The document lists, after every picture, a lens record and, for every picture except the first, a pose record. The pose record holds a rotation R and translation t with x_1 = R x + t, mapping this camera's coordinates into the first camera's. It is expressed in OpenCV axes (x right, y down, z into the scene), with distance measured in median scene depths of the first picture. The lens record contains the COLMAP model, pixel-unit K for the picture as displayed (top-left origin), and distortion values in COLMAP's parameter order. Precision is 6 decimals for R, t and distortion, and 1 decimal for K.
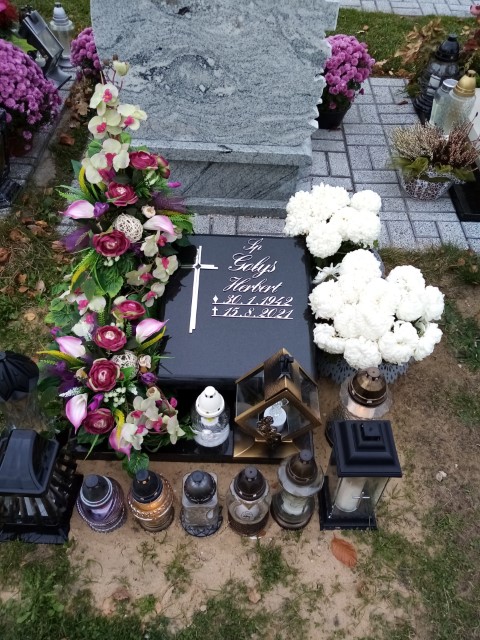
lens RADIAL K [[489.4, 0, 237.9], [0, 489.4, 346.9], [0, 0, 1]] dist [0.006061, 0.002213]
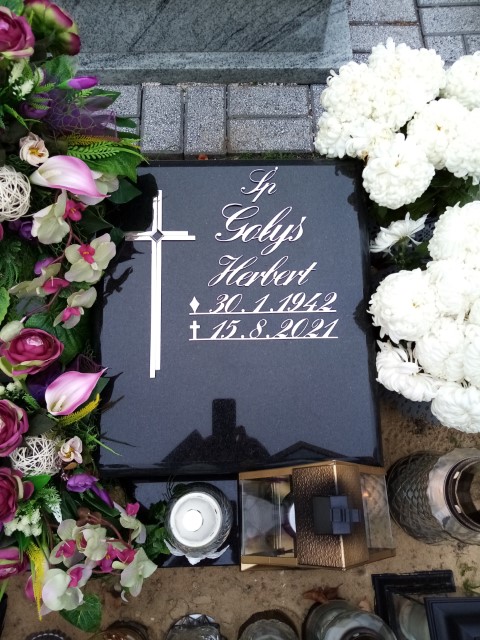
lens RADIAL K [[480.1, 0, 240.0], [0, 480.1, 320.0], [0, 0, 1]] dist [0.033192, -0.087860]
pose [[0.998968, -0.045170, -0.004655, 0.006254], [0.044381, 0.949525, 0.310535, -0.245681], [-0.009607, -0.310421, 0.950551, 0.494174]]
